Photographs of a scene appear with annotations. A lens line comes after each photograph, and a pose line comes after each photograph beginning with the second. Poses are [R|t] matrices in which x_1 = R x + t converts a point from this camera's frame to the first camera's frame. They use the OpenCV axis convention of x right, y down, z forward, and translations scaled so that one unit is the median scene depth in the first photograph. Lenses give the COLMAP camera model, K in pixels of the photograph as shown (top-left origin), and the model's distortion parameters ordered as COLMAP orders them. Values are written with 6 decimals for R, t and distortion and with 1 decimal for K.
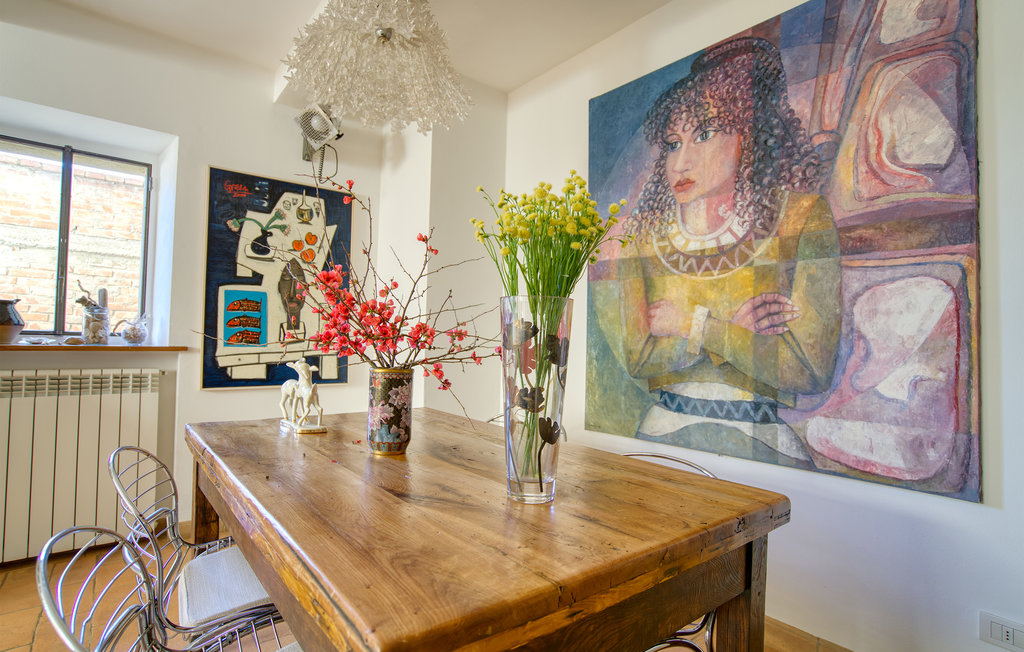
lens RADIAL K [[524.6, 0, 509.1], [0, 524.6, 322.4], [0, 0, 1]] dist [0.002881, 0.002417]
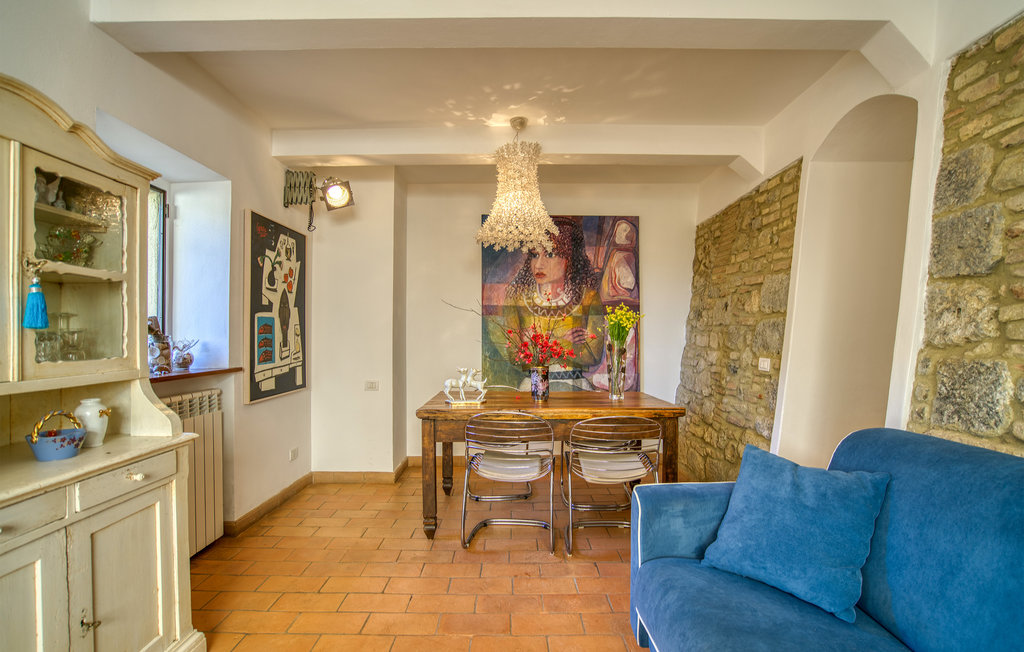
lens RADIAL K [[473.2, 0, 512.2], [0, 473.2, 335.7], [0, 0, 1]] dist [-0.021881, 0.001164]
pose [[0.612816, -0.023234, 0.789884, -1.171544], [-0.014247, 0.999080, 0.040440, -0.080159], [-0.790097, -0.036035, 0.611922, -0.106166]]
